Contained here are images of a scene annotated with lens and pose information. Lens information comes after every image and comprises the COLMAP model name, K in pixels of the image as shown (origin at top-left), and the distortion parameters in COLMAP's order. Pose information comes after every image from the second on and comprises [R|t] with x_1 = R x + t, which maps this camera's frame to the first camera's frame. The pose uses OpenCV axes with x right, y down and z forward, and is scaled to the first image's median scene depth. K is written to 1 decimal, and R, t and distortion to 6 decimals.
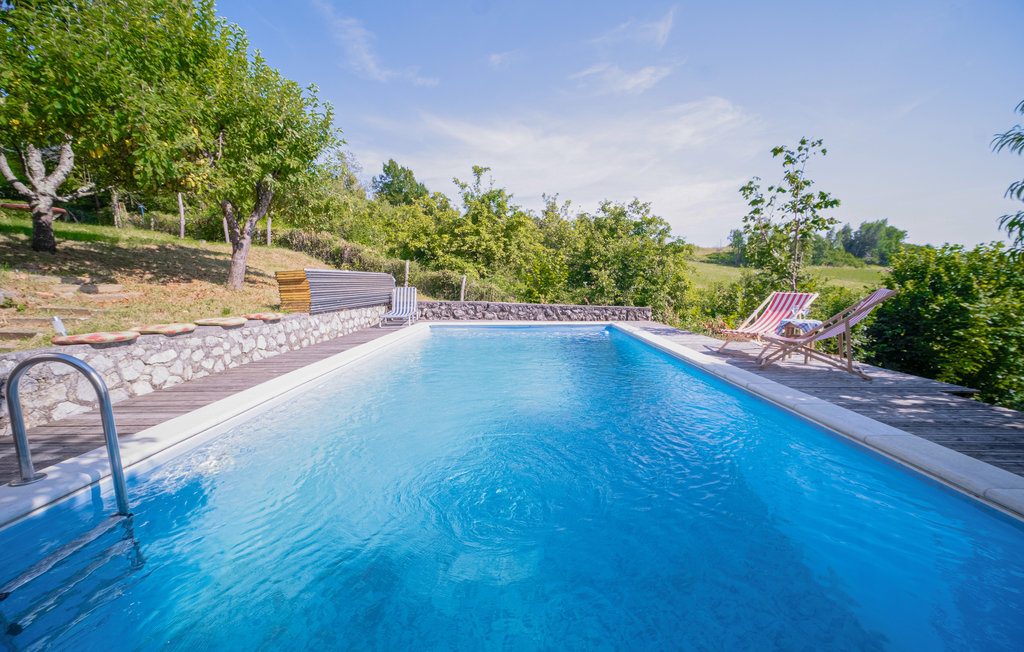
lens RADIAL K [[402.7, 0, 517.2], [0, 402.7, 333.3], [0, 0, 1]] dist [0.001864, -0.000341]
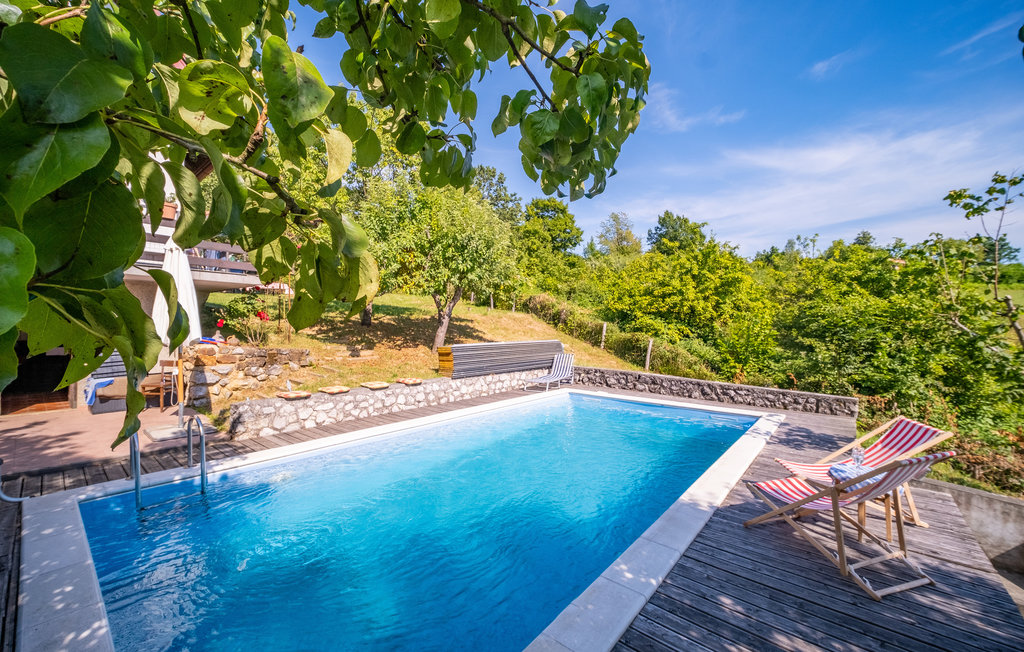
lens RADIAL K [[402.7, 0, 517.2], [0, 402.7, 333.3], [0, 0, 1]] dist [0.001864, -0.000341]
pose [[0.778621, 0.022579, -0.627088, 0.460893], [-0.090434, 0.992957, -0.076534, -0.107205], [0.620943, 0.116301, 0.775179, 0.069619]]
